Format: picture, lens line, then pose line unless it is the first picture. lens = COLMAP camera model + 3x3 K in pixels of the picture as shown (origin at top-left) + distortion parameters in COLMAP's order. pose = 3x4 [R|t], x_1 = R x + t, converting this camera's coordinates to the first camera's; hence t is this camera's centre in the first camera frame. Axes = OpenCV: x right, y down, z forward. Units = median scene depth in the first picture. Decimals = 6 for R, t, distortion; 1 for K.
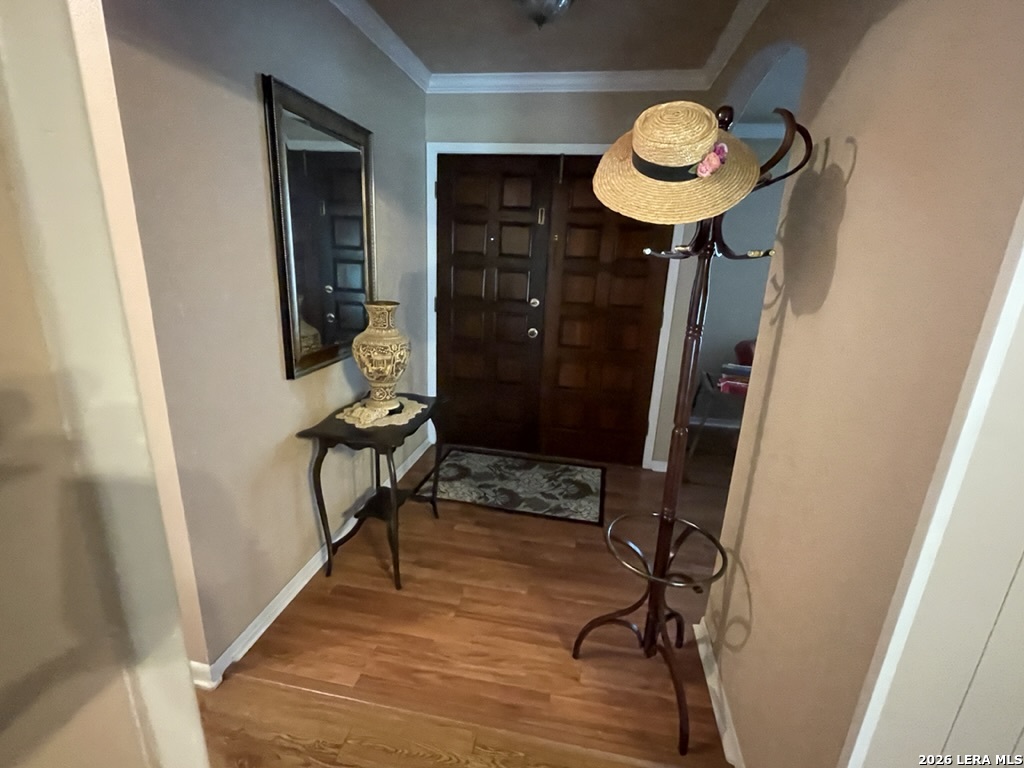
lens RADIAL K [[464.4, 0, 513.3], [0, 464.4, 384.5], [0, 0, 1]] dist [-0.004270, -0.000021]
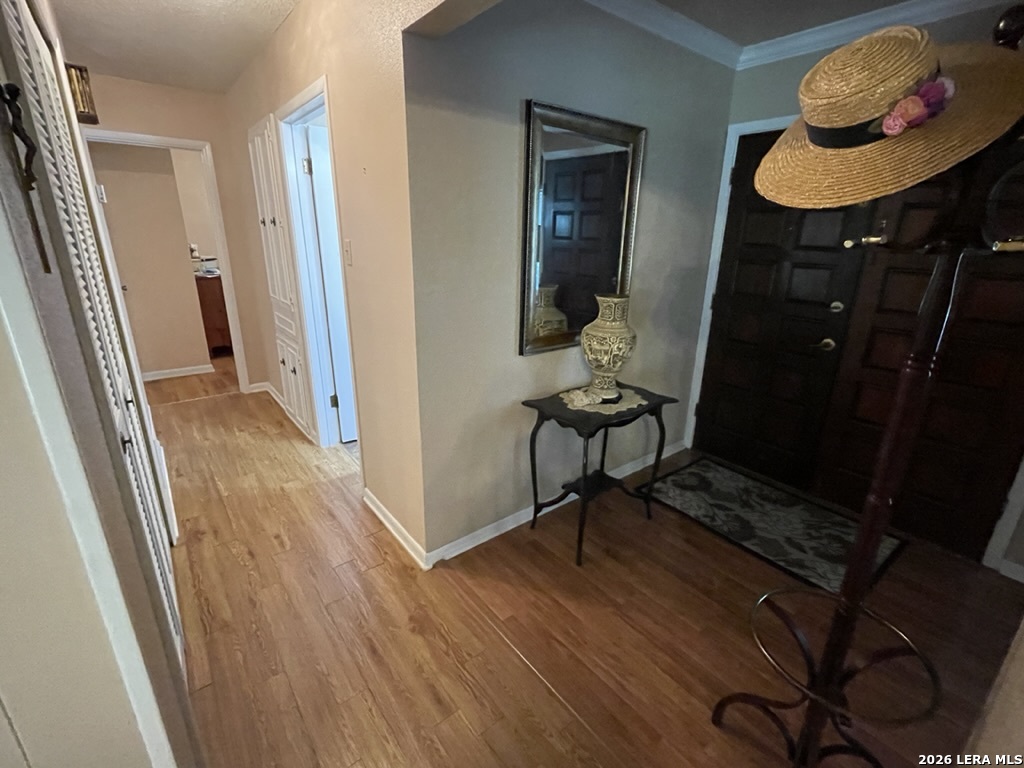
lens RADIAL K [[464.4, 0, 514.0], [0, 464.4, 383.9], [0, 0, 1]] dist [-0.004270, -0.000021]
pose [[0.750404, 0.175283, -0.637314, 0.234363], [-0.165774, 0.983289, 0.075248, -0.021592], [0.639854, 0.049183, 0.766921, 0.065742]]
